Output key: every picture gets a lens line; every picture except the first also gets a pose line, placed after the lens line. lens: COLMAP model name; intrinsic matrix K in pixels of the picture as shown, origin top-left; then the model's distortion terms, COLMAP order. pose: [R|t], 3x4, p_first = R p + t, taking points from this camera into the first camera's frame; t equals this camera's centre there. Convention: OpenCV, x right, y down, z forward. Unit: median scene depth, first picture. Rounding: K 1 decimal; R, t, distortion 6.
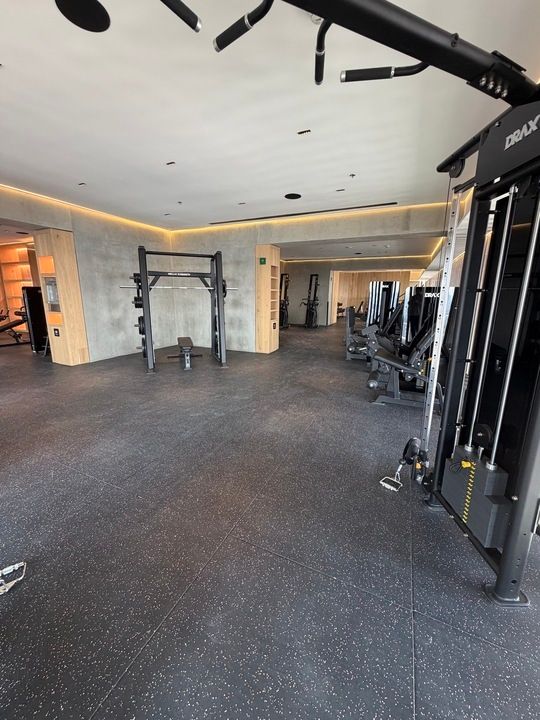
lens RADIAL K [[288.3, 0, 271.9], [0, 288.3, 358.3], [0, 0, 1]] dist [-0.003003, -0.000998]
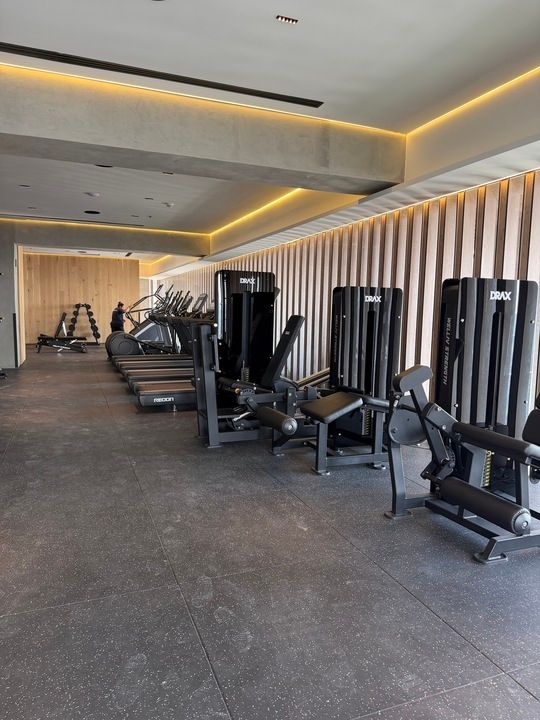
lens RADIAL K [[502.8, 0, 269.4], [0, 502.8, 364.4], [0, 0, 1]] dist [-0.004946, -0.000913]
pose [[0.692525, -0.078514, 0.717108, -0.219360], [0.145594, 0.988816, -0.032340, -0.090249], [-0.706549, 0.126803, 0.696211, 0.474853]]
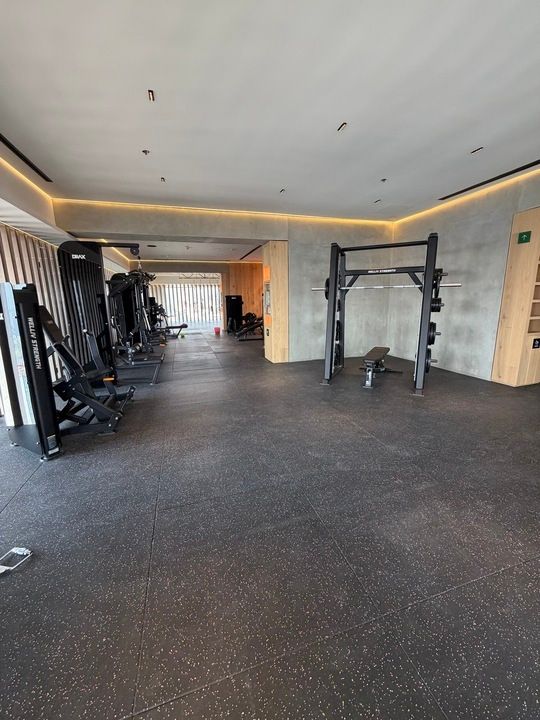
lens RADIAL K [[288.3, 0, 270.6], [0, 288.3, 357.1], [0, 0, 1]] dist [-0.003003, -0.000998]
pose [[0.663191, 0.124606, -0.738005, 0.108469], [-0.136888, 0.989605, 0.044076, -0.043086], [0.735826, 0.071794, 0.673354, 0.239057]]
